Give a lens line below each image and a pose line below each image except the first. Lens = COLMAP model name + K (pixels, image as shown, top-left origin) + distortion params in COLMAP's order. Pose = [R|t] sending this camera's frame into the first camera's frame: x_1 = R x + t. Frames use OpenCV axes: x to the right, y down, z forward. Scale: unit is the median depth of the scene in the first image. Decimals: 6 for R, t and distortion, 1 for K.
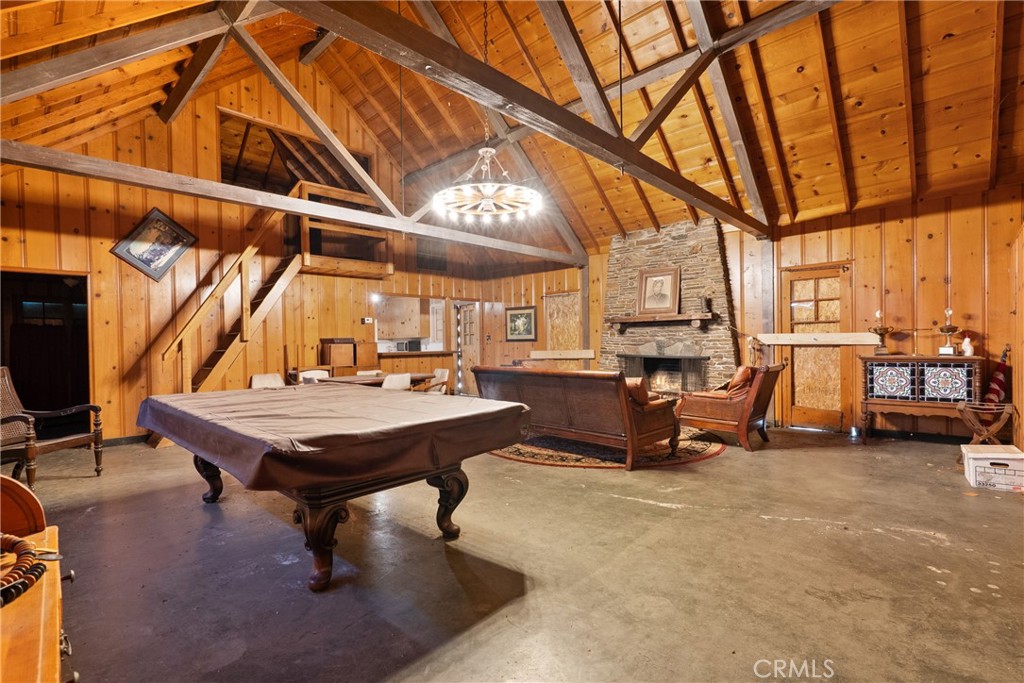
lens RADIAL K [[469.2, 0, 513.3], [0, 469.2, 345.2], [0, 0, 1]] dist [-0.009000, 0.004279]
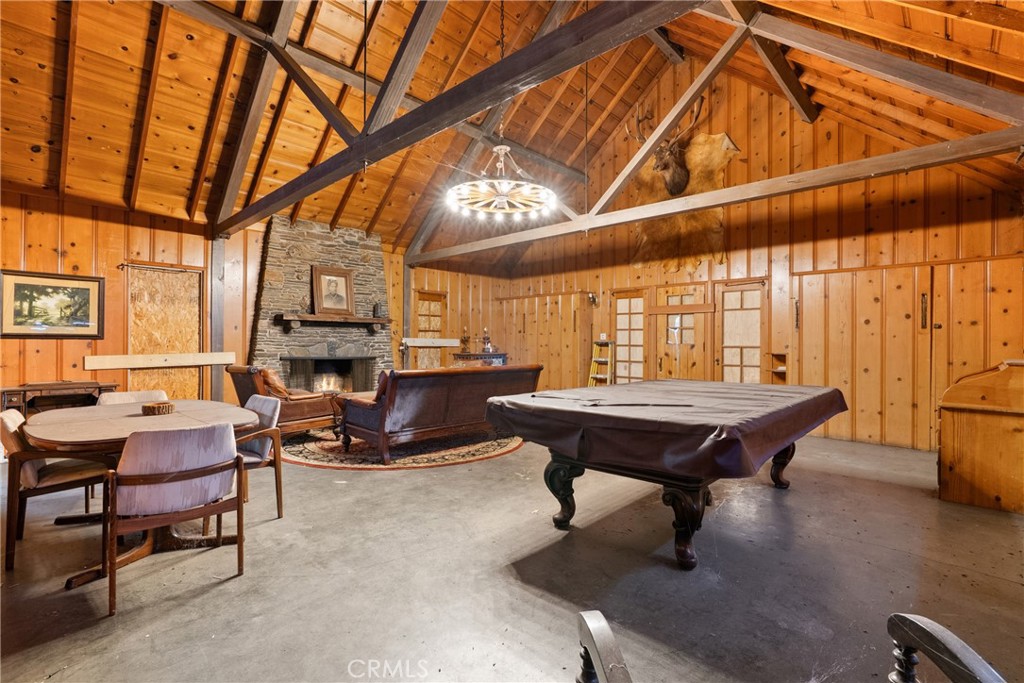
lens RADIAL K [[469.2, 0, 513.3], [0, 469.2, 345.2], [0, 0, 1]] dist [-0.009000, 0.004279]
pose [[-0.002927, 0.008818, 0.999957, -0.665427], [0.002372, 0.999958, -0.008812, 0.006914], [-0.999993, 0.002346, -0.002947, 0.624147]]
